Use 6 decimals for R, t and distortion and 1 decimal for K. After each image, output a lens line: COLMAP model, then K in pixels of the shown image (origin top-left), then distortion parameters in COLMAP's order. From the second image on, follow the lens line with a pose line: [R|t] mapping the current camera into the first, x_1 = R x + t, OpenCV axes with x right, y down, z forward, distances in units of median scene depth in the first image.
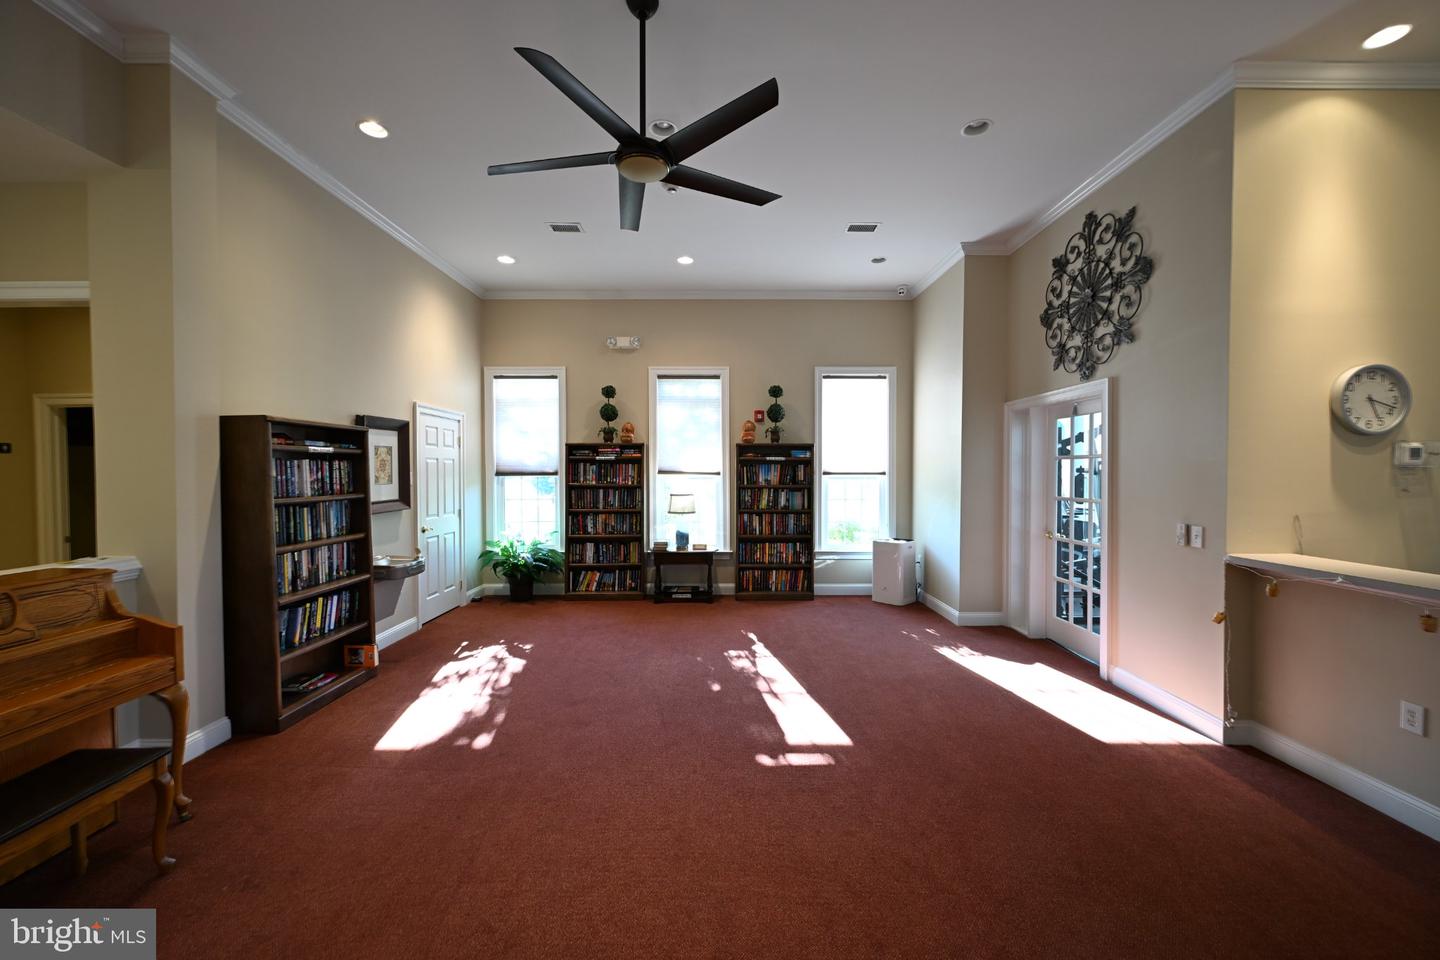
lens RADIAL K [[560.3, 0, 728.9], [0, 560.3, 481.9], [0, 0, 1]] dist [-0.001775, -0.000208]
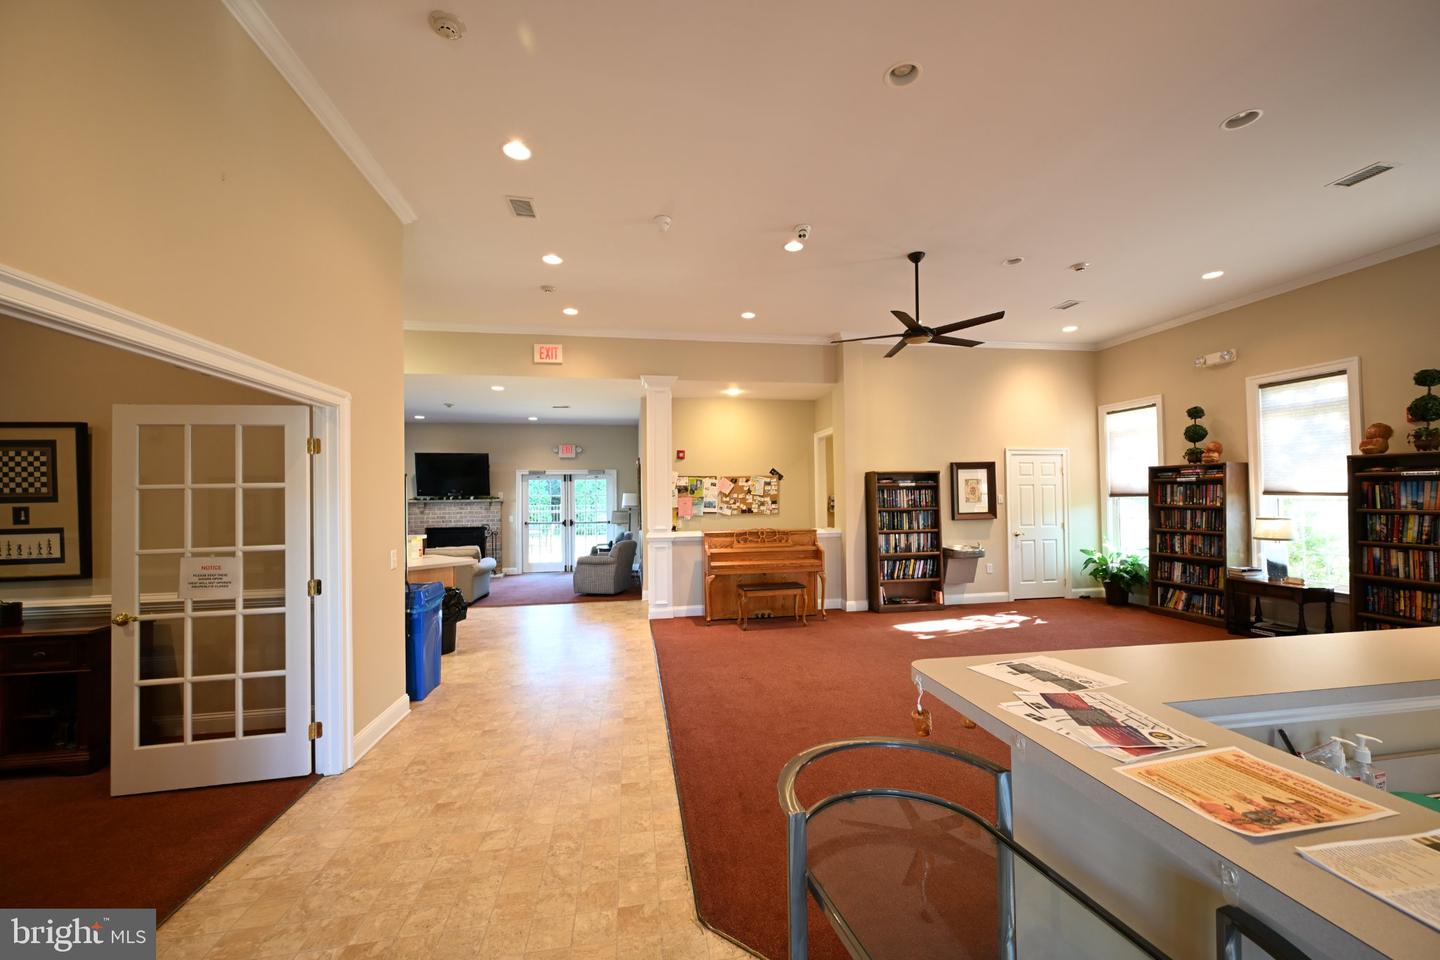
lens RADIAL K [[550.0, 0, 723.2], [0, 550.0, 491.8], [0, 0, 1]] dist [-0.001588, -0.000254]
pose [[0.160156, -0.008406, -0.987056, 0.867438], [-0.007429, 0.999925, -0.009721, -0.006023], [0.987064, 0.008889, 0.160081, 0.021500]]
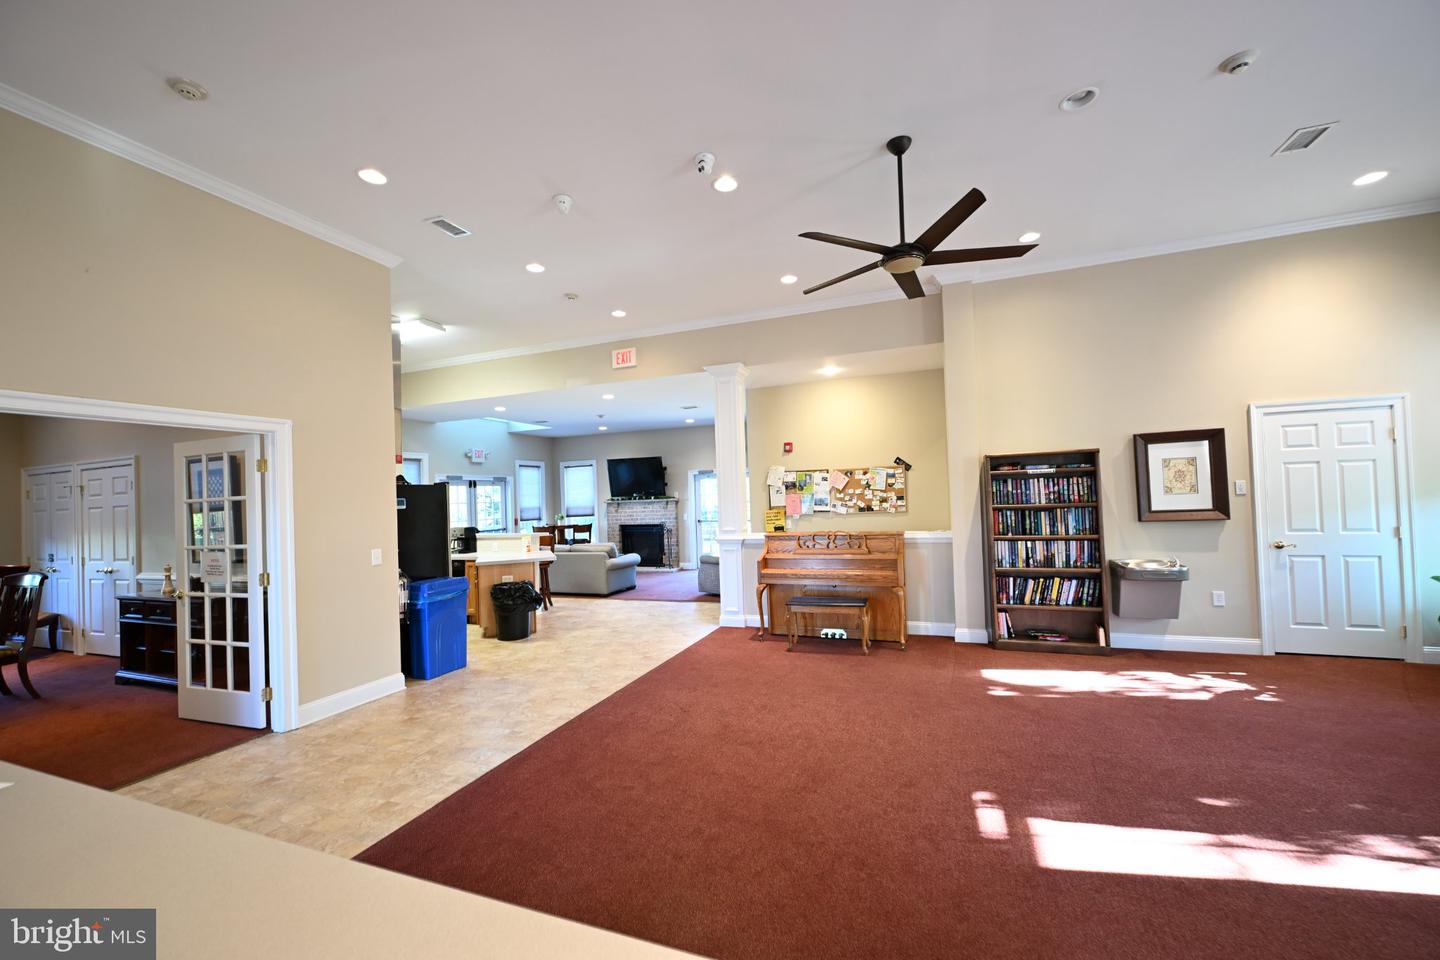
lens RADIAL K [[550.0, 0, 723.2], [0, 550.0, 491.8], [0, 0, 1]] dist [-0.001588, -0.000254]
pose [[-0.354081, 0.003190, -0.935209, 0.663069], [0.015806, 0.999872, -0.002574, -0.011171], [0.935081, -0.015693, -0.354086, 0.571659]]
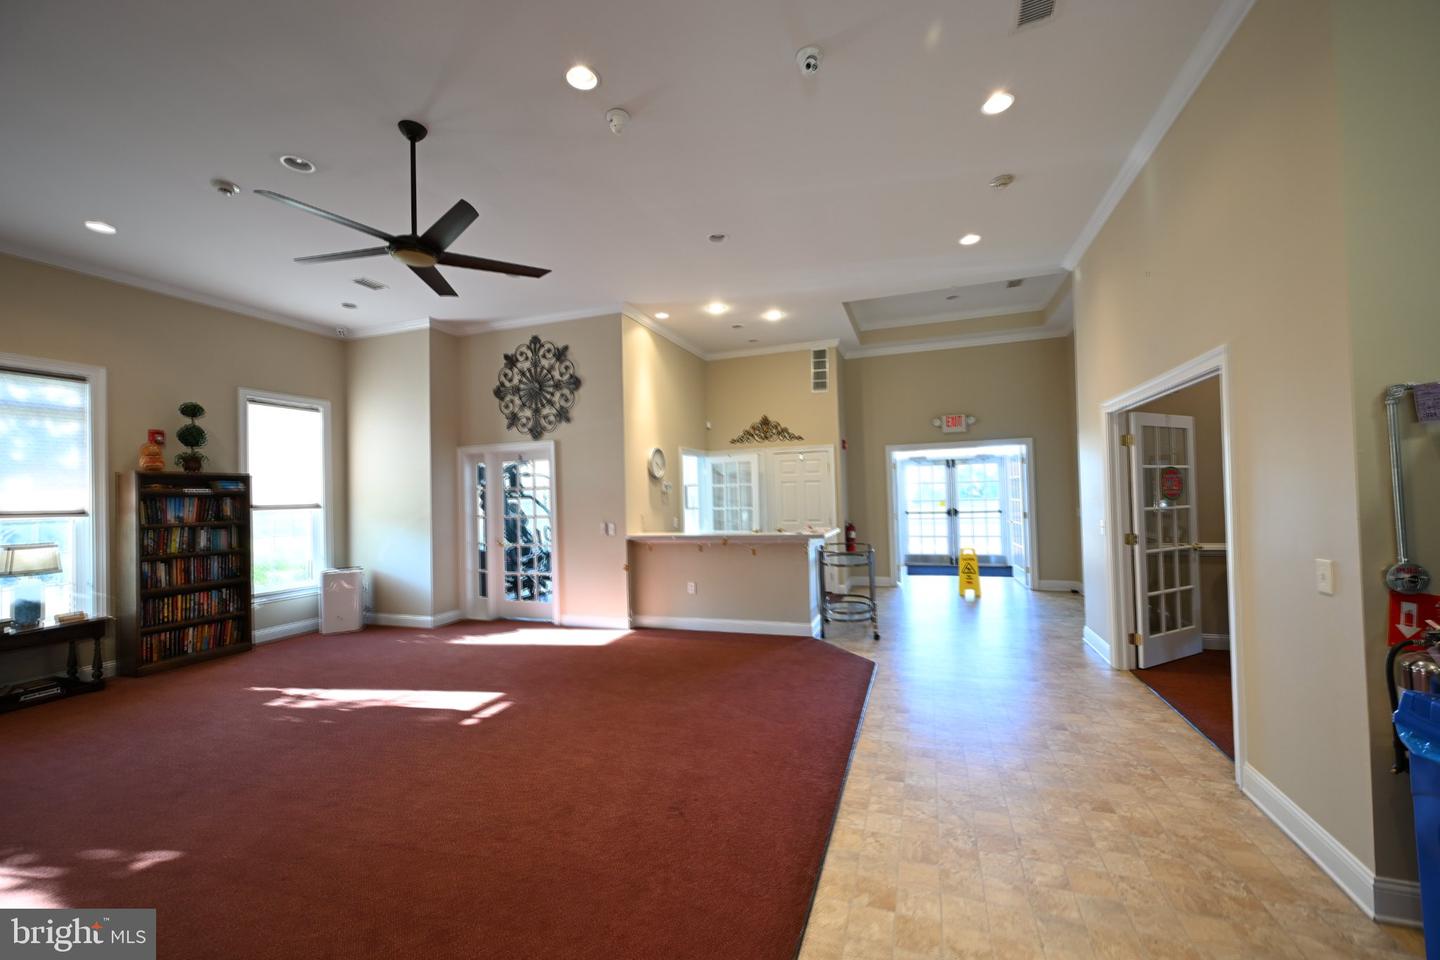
lens RADIAL K [[560.3, 0, 728.9], [0, 560.3, 481.9], [0, 0, 1]] dist [-0.001775, -0.000208]
pose [[0.338346, 0.012434, 0.940940, -0.598480], [0.045011, 0.998554, -0.029381, 0.006799], [-0.939945, 0.052294, 0.337297, -0.034095]]
